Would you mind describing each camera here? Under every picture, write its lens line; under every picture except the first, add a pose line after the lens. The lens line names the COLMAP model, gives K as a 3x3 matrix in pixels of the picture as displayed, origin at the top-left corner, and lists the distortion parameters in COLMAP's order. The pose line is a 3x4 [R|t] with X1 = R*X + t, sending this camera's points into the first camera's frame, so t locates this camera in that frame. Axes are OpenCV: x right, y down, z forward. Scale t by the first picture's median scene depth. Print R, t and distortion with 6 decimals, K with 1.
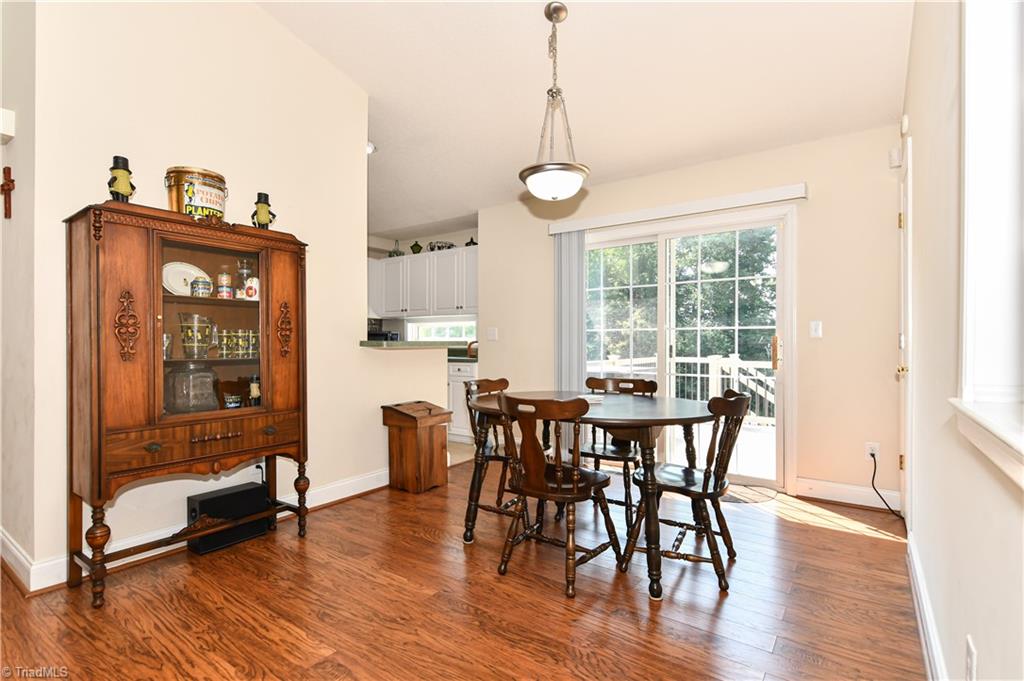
lens RADIAL K [[495.3, 0, 508.7], [0, 495.3, 345.5], [0, 0, 1]] dist [0.004095, -0.000699]
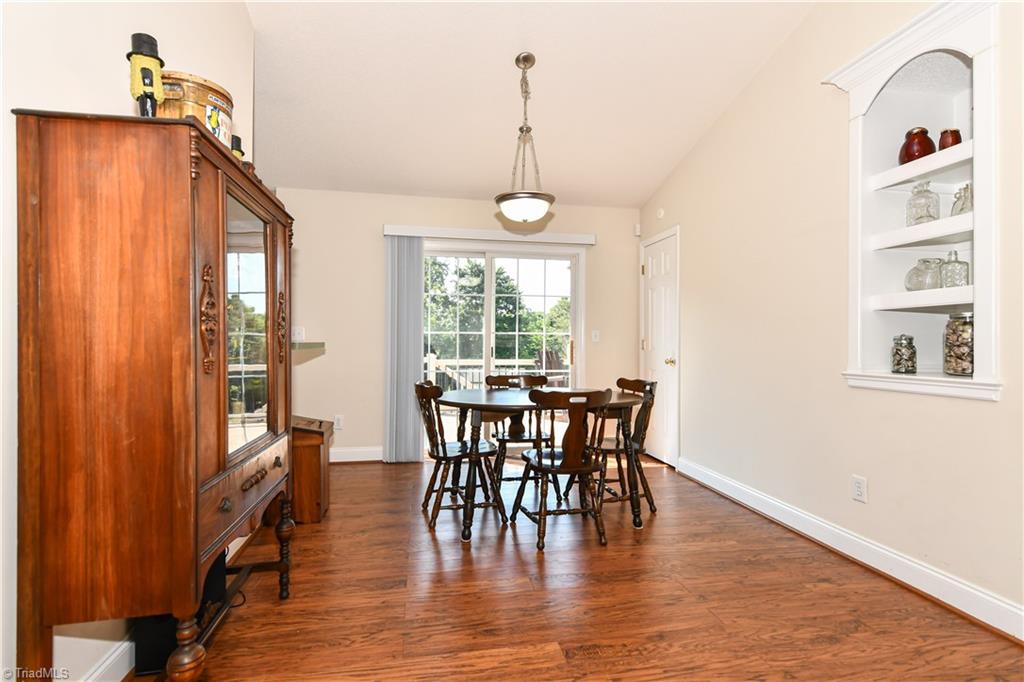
lens RADIAL K [[495.3, 0, 508.7], [0, 495.3, 346.0], [0, 0, 1]] dist [0.004095, -0.000699]
pose [[0.695690, -0.000851, 0.718342, -0.768875], [0.001240, 0.999999, -0.000016, -0.005177], [-0.718341, 0.000902, 0.695690, 0.228994]]
